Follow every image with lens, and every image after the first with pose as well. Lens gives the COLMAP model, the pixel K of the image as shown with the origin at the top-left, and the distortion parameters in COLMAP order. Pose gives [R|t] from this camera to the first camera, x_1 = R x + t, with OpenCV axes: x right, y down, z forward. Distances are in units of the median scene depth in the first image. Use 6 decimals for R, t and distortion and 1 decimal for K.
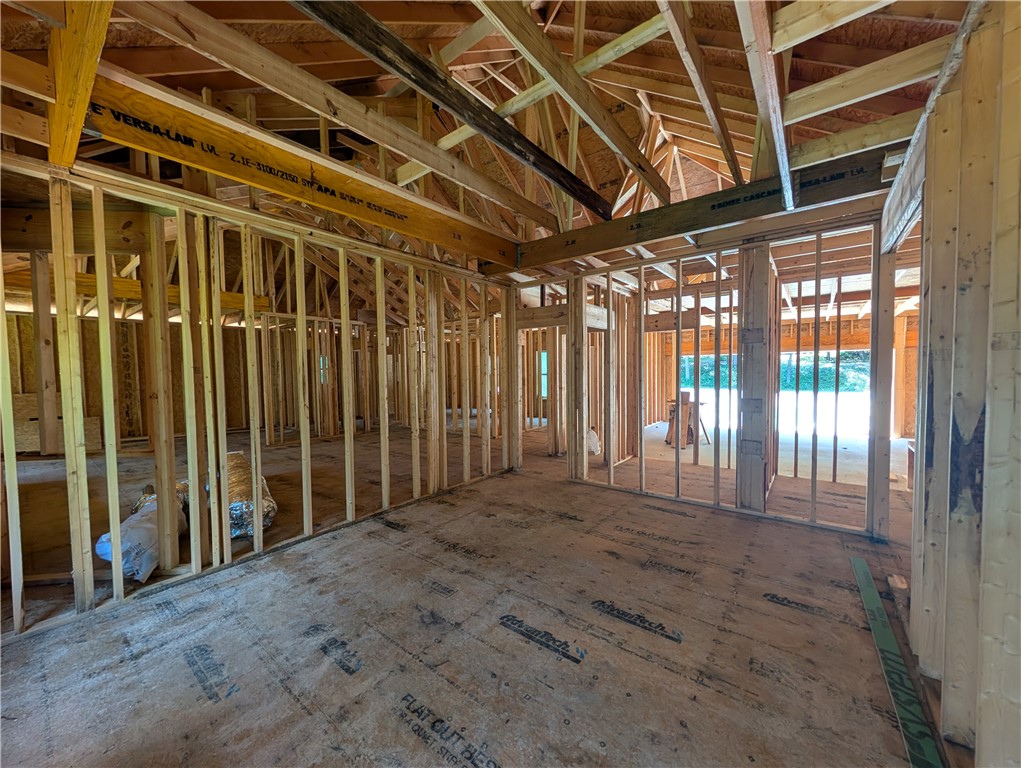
lens RADIAL K [[387.3, 0, 513.6], [0, 387.3, 387.9], [0, 0, 1]] dist [0.000797, 0.000016]
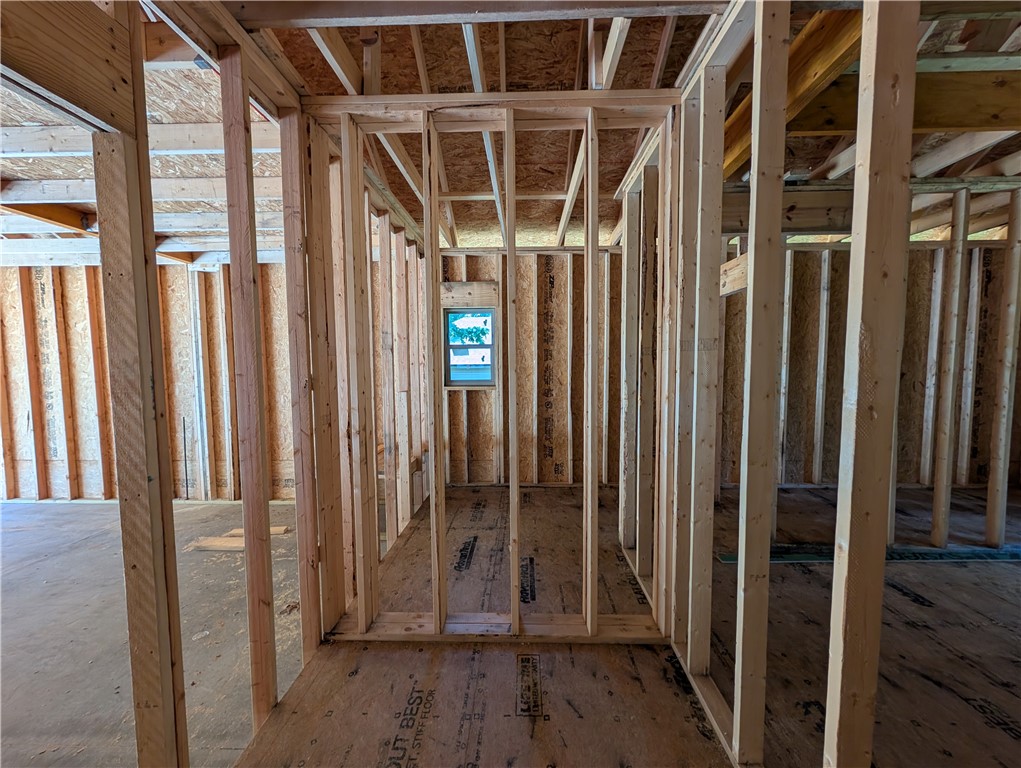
lens RADIAL K [[387.3, 0, 508.4], [0, 387.3, 387.4], [0, 0, 1]] dist [0.000797, 0.000016]
pose [[-0.587126, -0.035690, 0.808709, 0.485902], [0.049937, 0.995528, 0.080189, -0.096852], [-0.807954, 0.087466, -0.582718, 2.184576]]
